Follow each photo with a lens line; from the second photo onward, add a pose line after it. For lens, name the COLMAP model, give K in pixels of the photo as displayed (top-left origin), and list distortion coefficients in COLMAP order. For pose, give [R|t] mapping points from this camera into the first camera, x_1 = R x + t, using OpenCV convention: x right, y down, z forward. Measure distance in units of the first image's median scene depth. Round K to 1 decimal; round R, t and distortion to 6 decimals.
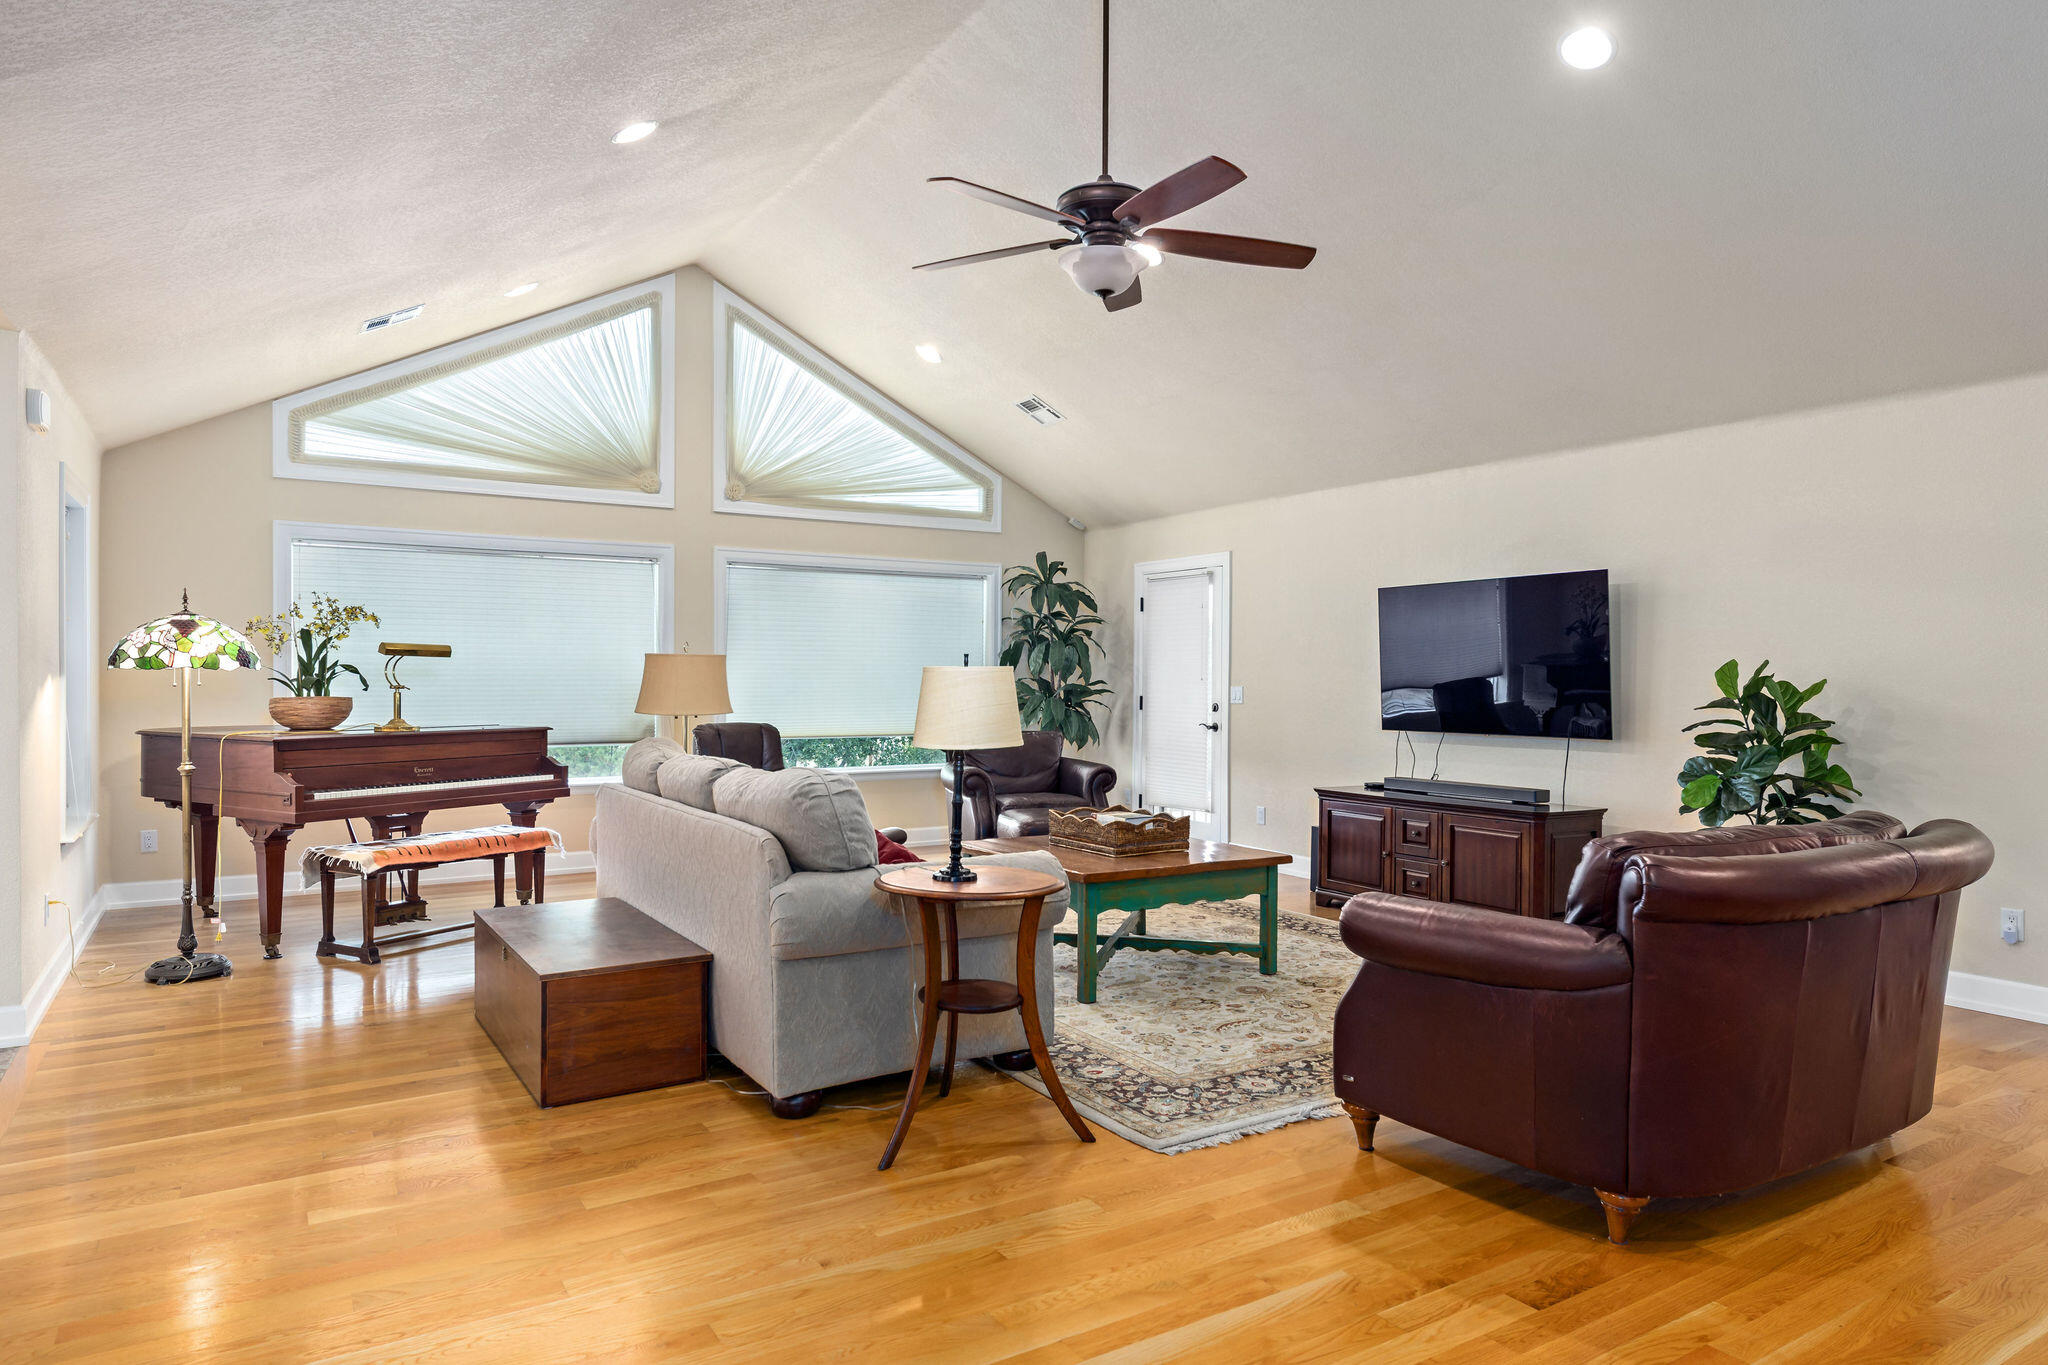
lens RADIAL K [[1207.6, 0, 1024.0], [0, 1207.6, 682.5], [0, 0, 1]] dist [-0.000513, -0.000136]
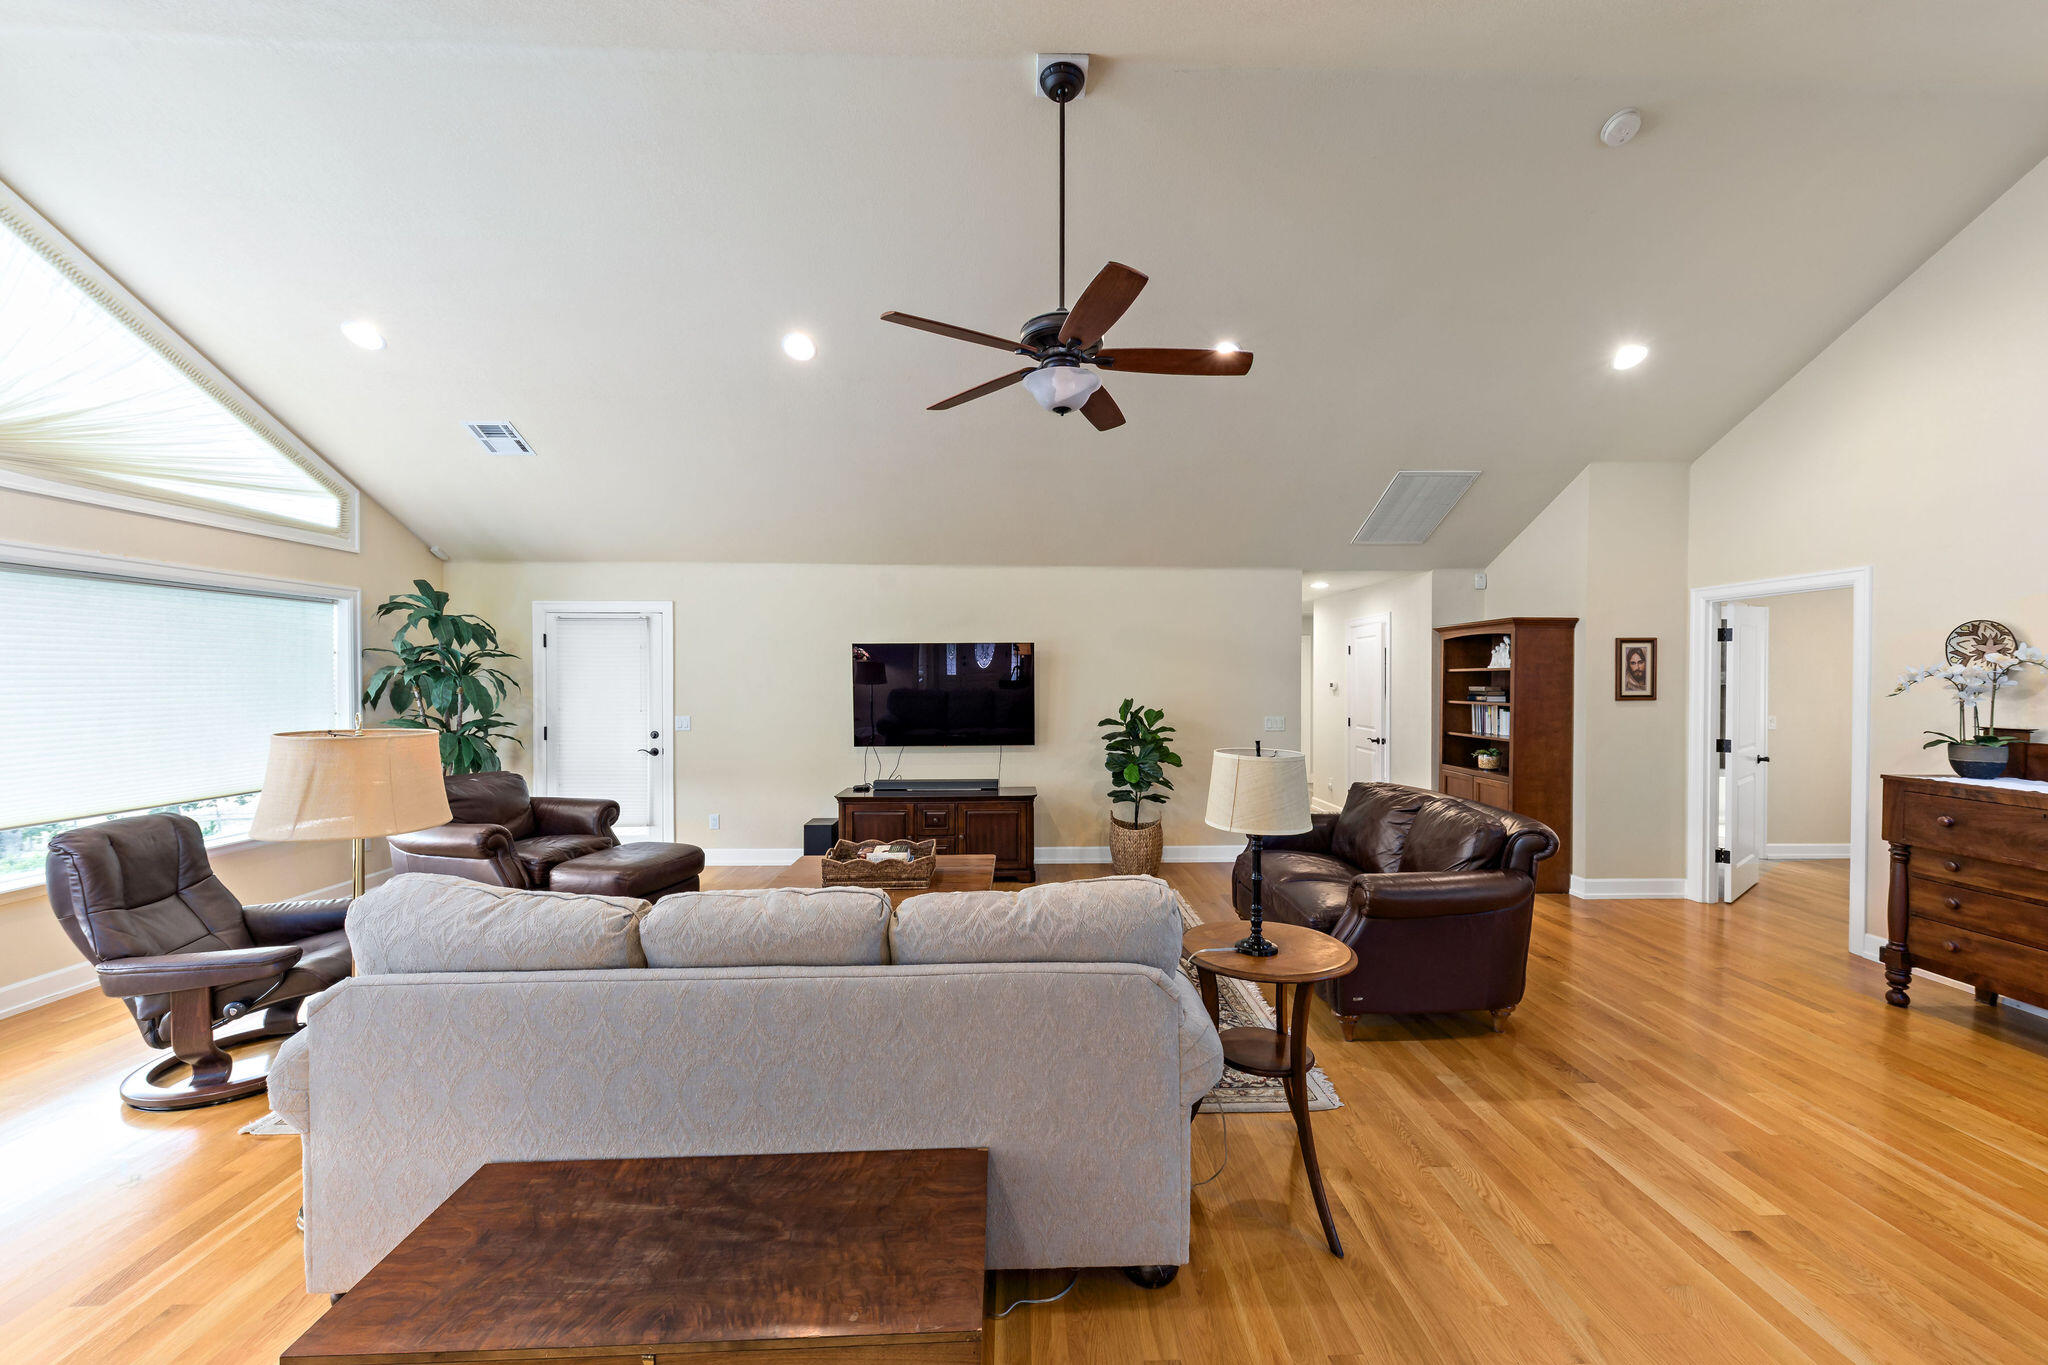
lens RADIAL K [[763.6, 0, 1024.0], [0, 763.6, 682.5], [0, 0, 1]] dist [0.009130, 0.000006]
pose [[0.506818, -0.012044, 0.861969, -0.347952], [0.007705, 0.999926, 0.009441, -0.039800], [-0.862018, 0.001857, 0.506873, 0.385276]]
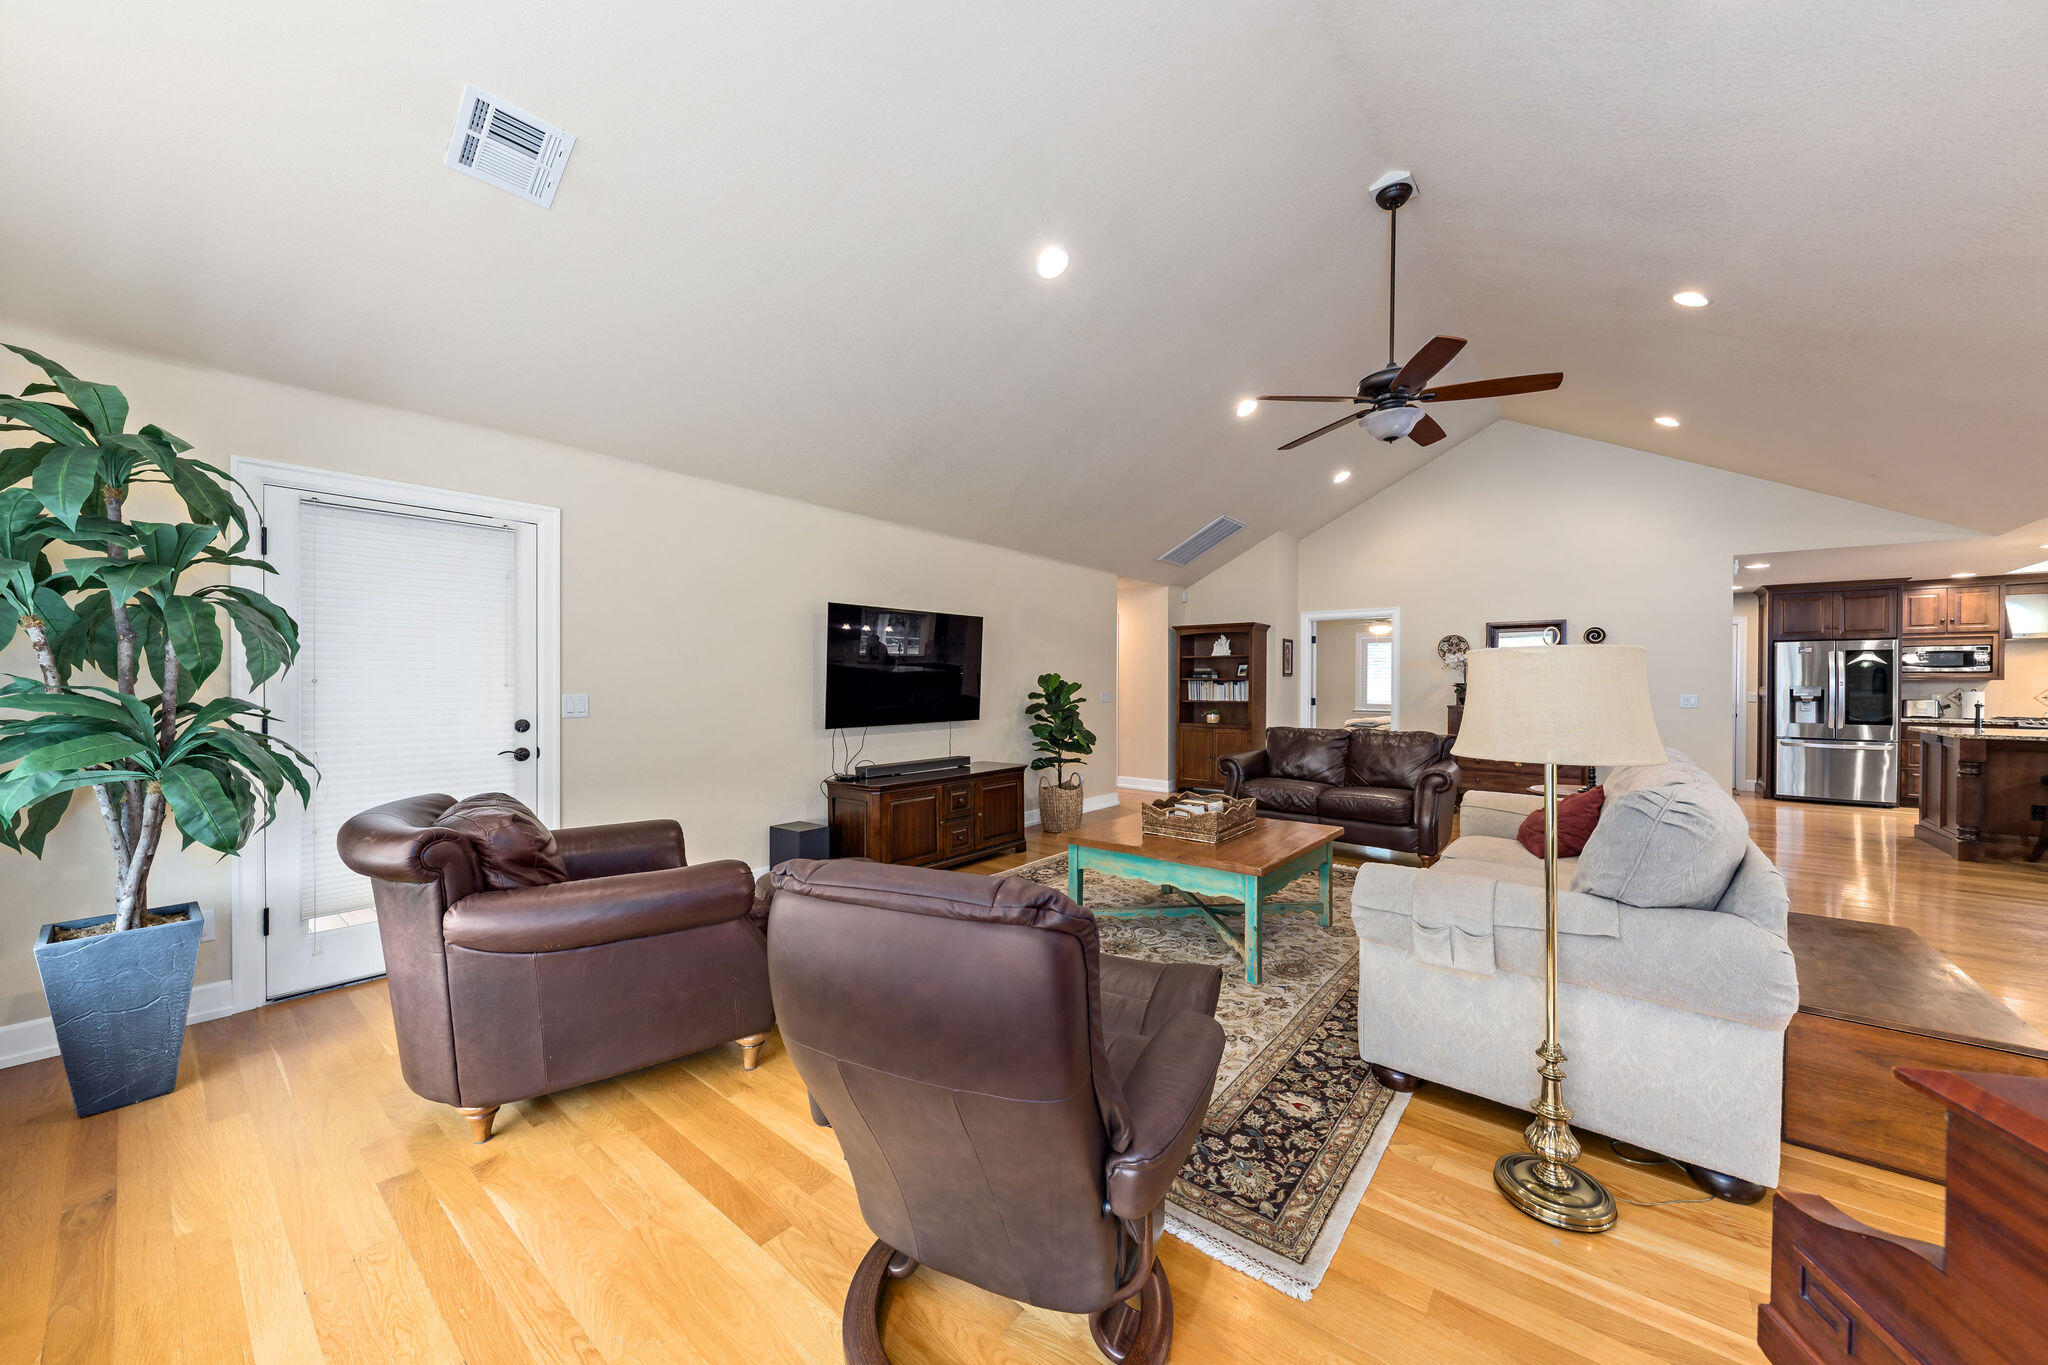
lens RADIAL K [[729.1, 0, 1024.0], [0, 729.1, 682.5], [0, 0, 1]] dist [-0.000071, -0.000027]
pose [[-0.321100, -0.011598, 0.946974, -0.393286], [-0.004202, 0.999933, 0.010822, -0.011817], [-0.947036, -0.000505, -0.321127, 1.023285]]
